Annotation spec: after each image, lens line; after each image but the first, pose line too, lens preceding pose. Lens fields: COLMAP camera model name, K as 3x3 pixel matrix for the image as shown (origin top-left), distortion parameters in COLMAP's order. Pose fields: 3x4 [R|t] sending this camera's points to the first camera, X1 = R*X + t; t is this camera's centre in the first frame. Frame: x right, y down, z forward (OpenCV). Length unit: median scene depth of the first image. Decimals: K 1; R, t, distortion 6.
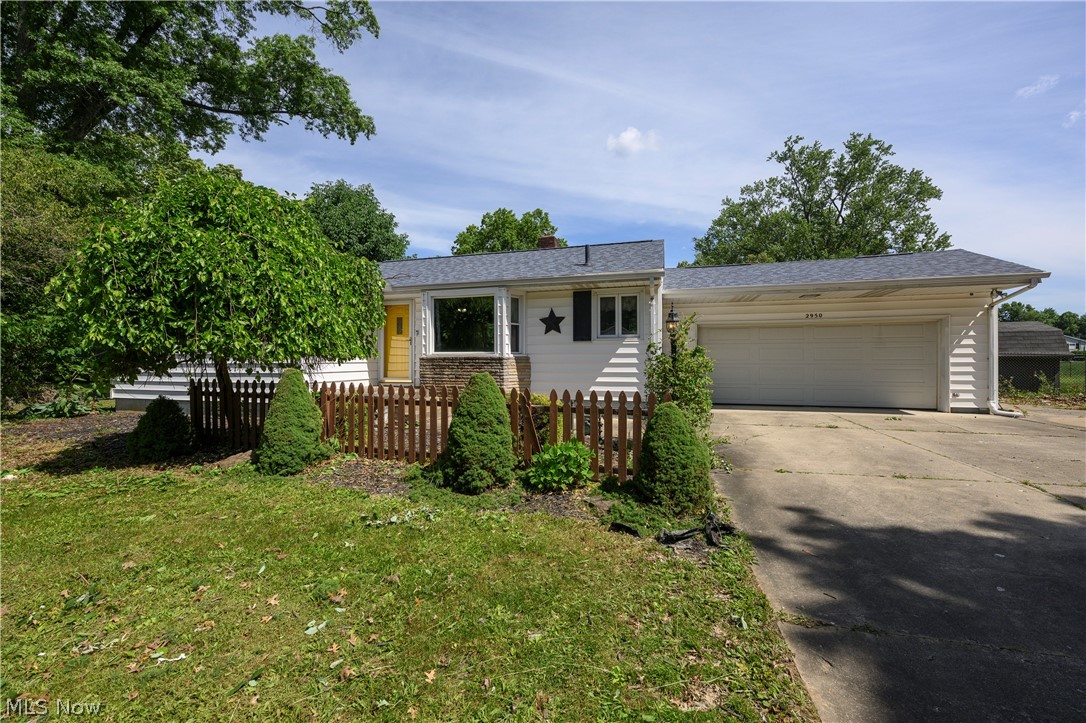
lens RADIAL K [[429.5, 0, 543.4], [0, 429.5, 354.5], [0, 0, 1]] dist [0.000950, 0.000355]
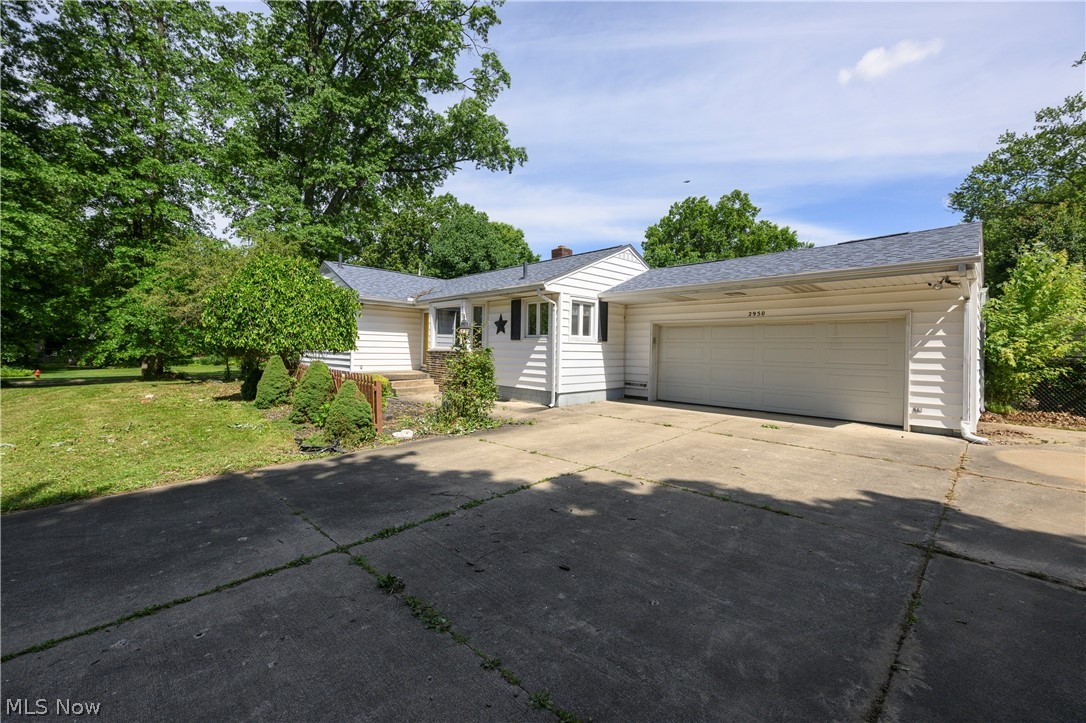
lens RADIAL K [[438.4, 0, 545.9], [0, 438.4, 343.9], [0, 0, 1]] dist [0.008535, 0.000430]
pose [[0.866818, 0.011264, -0.498498, 0.766679], [-0.014416, 0.999893, -0.002474, -0.017100], [0.498417, 0.009331, 0.866887, -0.057548]]
